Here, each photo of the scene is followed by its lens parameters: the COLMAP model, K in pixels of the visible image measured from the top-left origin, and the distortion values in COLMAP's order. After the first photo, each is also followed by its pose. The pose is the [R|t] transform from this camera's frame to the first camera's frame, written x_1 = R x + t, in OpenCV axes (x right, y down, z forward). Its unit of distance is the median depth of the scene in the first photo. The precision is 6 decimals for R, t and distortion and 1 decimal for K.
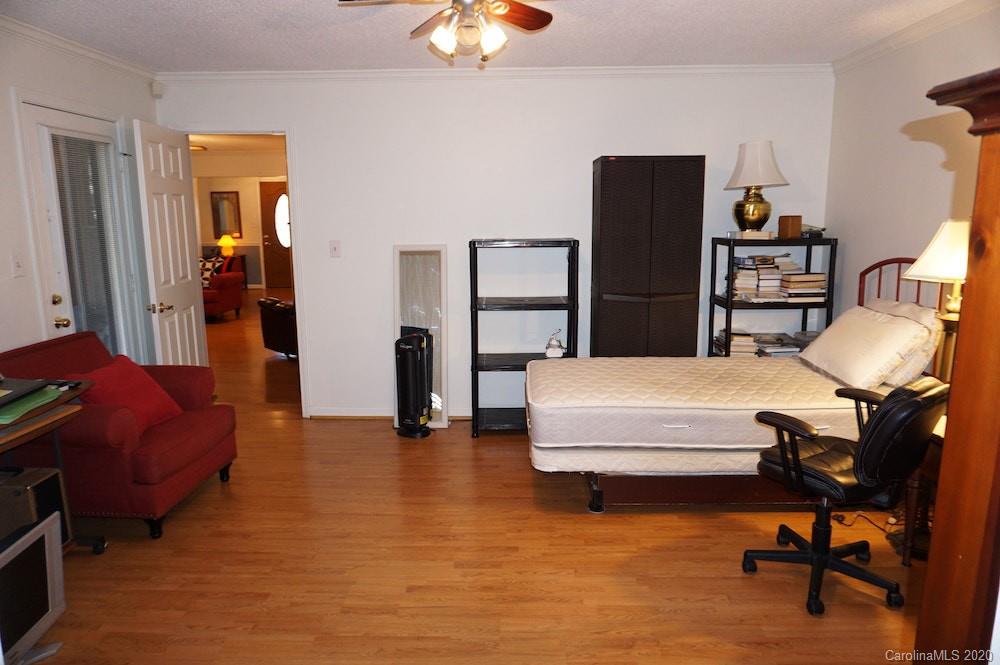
lens RADIAL K [[666.0, 0, 494.5], [0, 666.0, 334.7], [0, 0, 1]] dist [-0.049147, 0.034280]
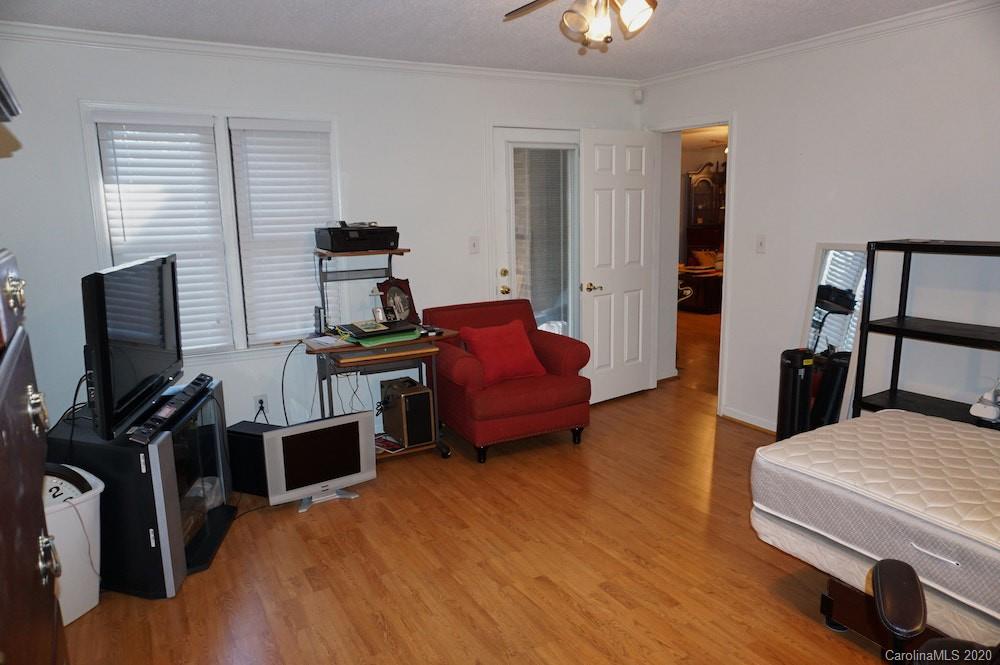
lens RADIAL K [[666.0, 0, 499.0], [0, 666.0, 333.9], [0, 0, 1]] dist [-0.049147, 0.034280]
pose [[0.516643, 0.155593, -0.841945, 0.550648], [-0.139566, 0.985501, 0.096481, -0.067229], [0.844749, 0.067660, 0.530868, 0.319472]]
